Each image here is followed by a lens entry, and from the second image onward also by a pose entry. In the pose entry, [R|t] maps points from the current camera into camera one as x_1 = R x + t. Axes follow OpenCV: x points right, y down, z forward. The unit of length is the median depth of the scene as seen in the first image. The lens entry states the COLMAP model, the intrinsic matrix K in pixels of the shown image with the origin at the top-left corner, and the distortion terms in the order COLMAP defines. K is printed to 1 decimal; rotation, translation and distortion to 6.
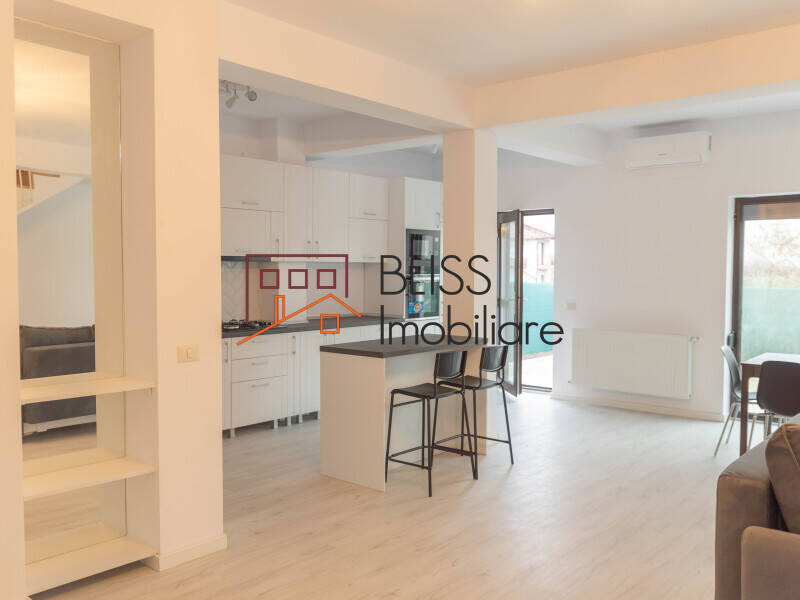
lens RADIAL K [[704.3, 0, 400.0], [0, 704.3, 300.0], [0, 0, 1]] dist [-0.003510, -0.001771]
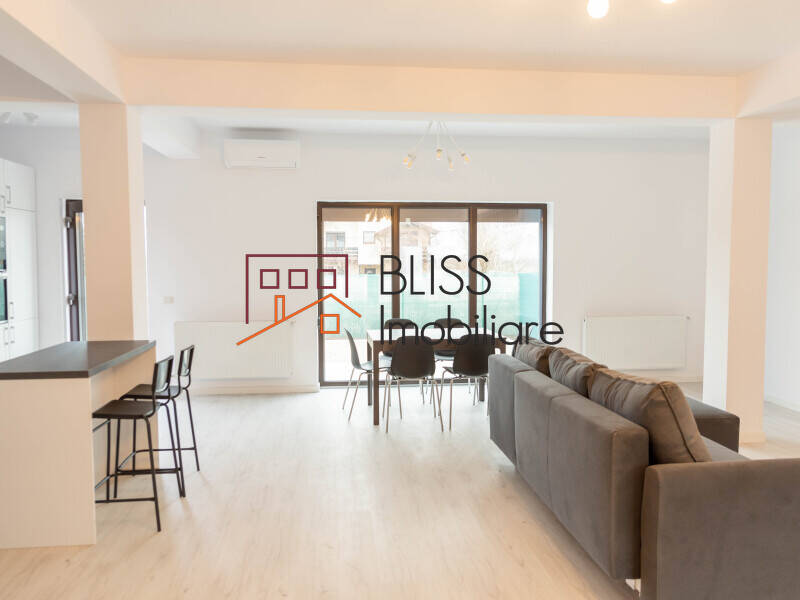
lens RADIAL K [[624.7, 0, 400.0], [0, 624.7, 300.0], [0, 0, 1]] dist [-0.008840, -0.004340]
pose [[0.673686, -0.051286, 0.737236, -0.273032], [0.037932, 0.998674, 0.034811, -0.014334], [-0.738043, 0.004512, 0.674738, 0.247435]]
